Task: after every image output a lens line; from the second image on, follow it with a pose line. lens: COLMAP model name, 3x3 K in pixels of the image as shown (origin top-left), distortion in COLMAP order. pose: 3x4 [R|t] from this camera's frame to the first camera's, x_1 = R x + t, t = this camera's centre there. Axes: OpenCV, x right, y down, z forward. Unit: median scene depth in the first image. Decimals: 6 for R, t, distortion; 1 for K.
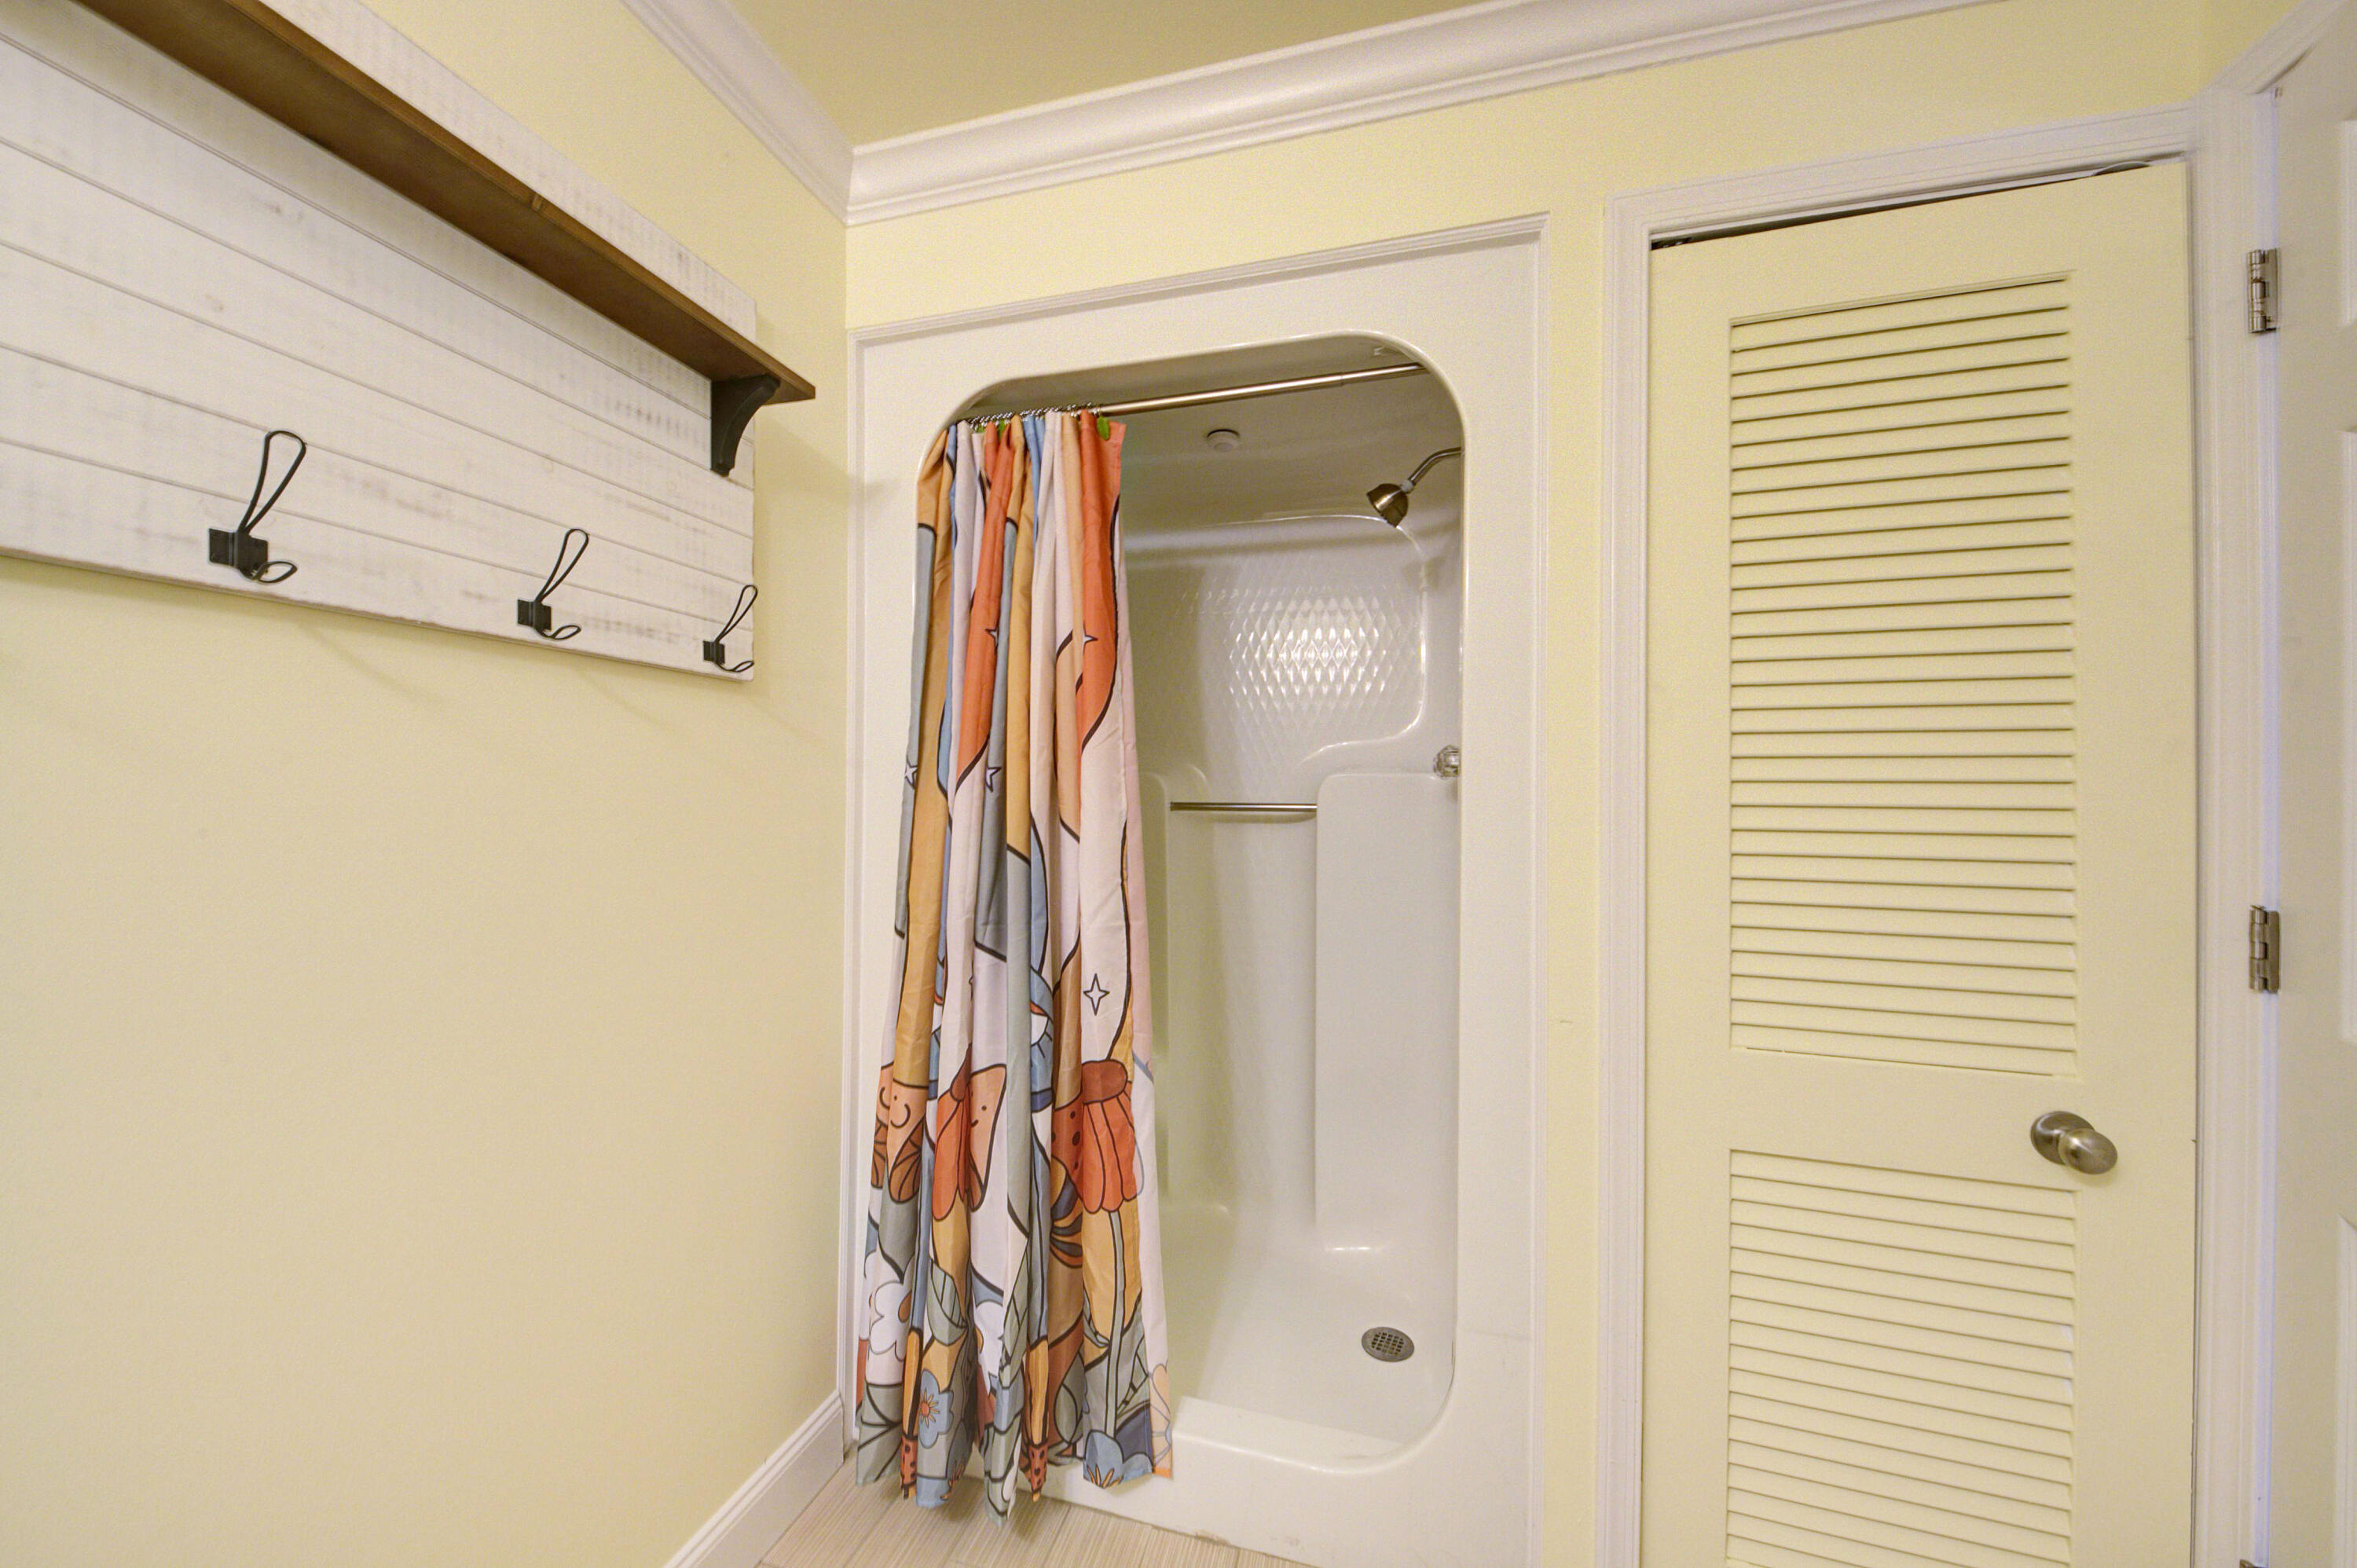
lens RADIAL K [[814.7, 0, 1178.5], [0, 814.7, 784.0], [0, 0, 1]] dist [-0.000034, -0.000042]
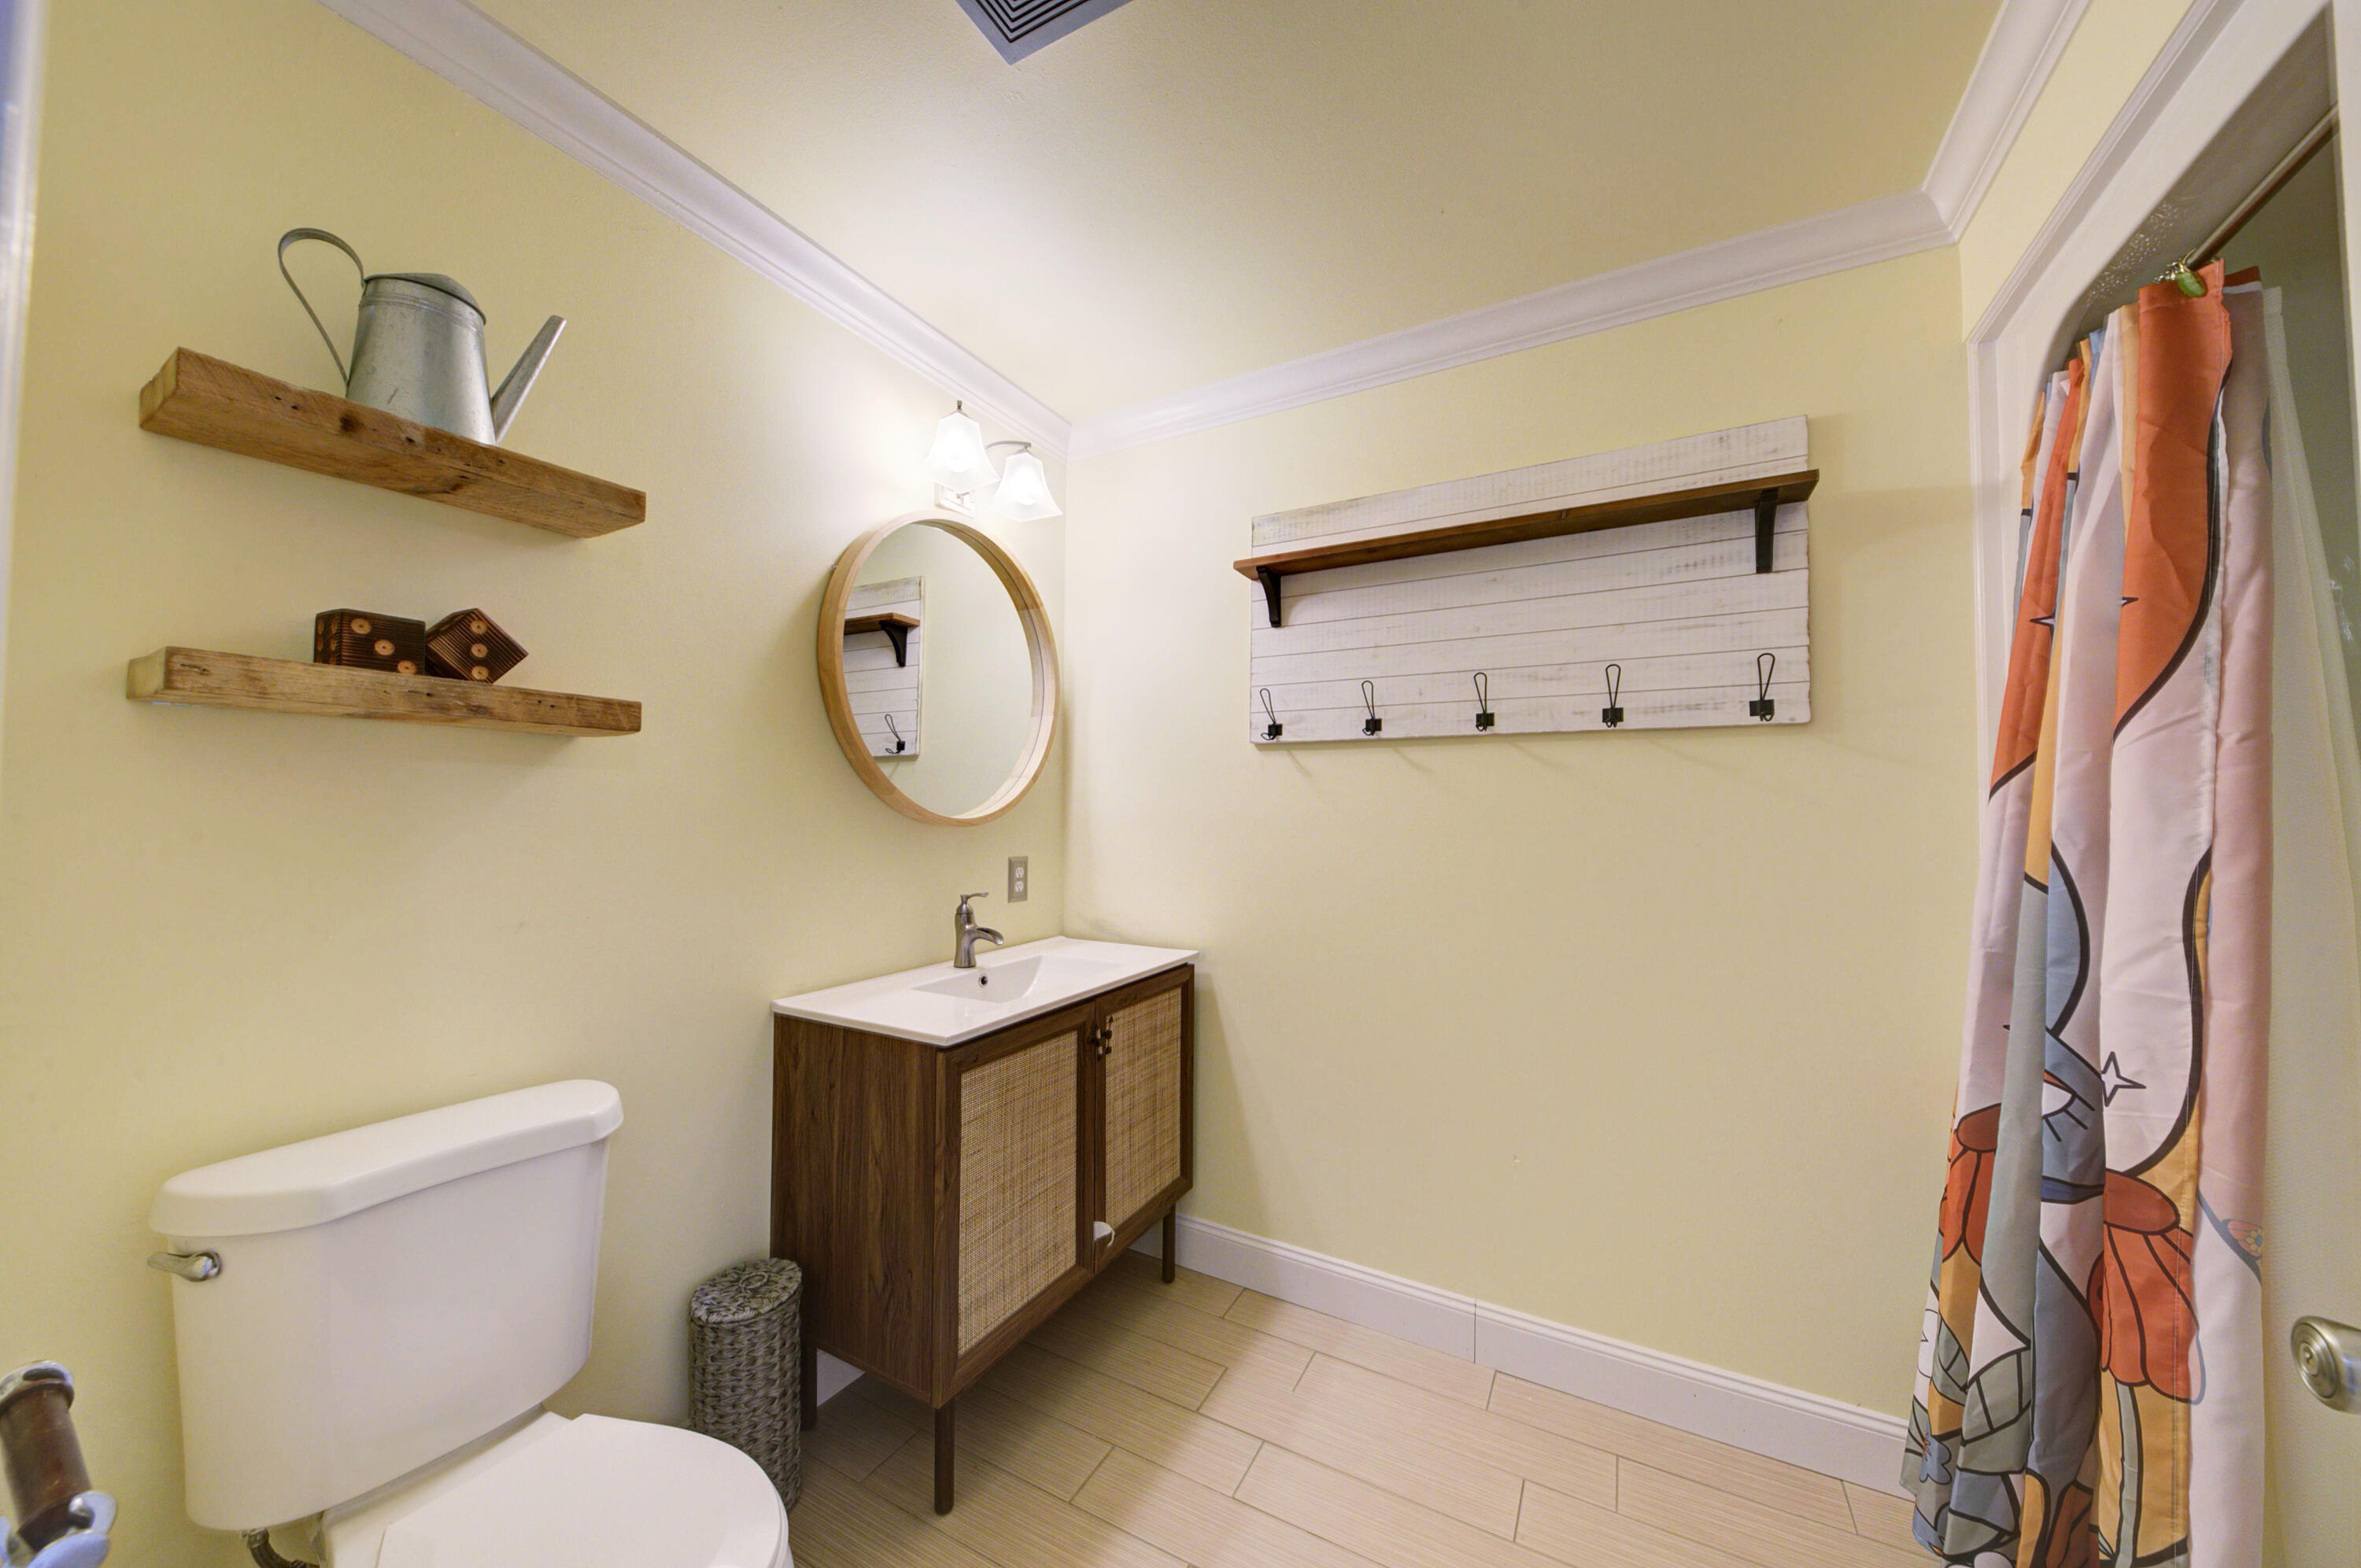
lens RADIAL K [[816.0, 0, 1180.5], [0, 816.0, 784.0], [0, 0, 1]] dist [-0.000034, -0.000042]
pose [[-0.239283, -0.052038, -0.969554, 0.843549], [-0.004096, 0.998608, -0.052587, 0.031726], [0.970941, -0.008611, -0.239163, 0.358123]]
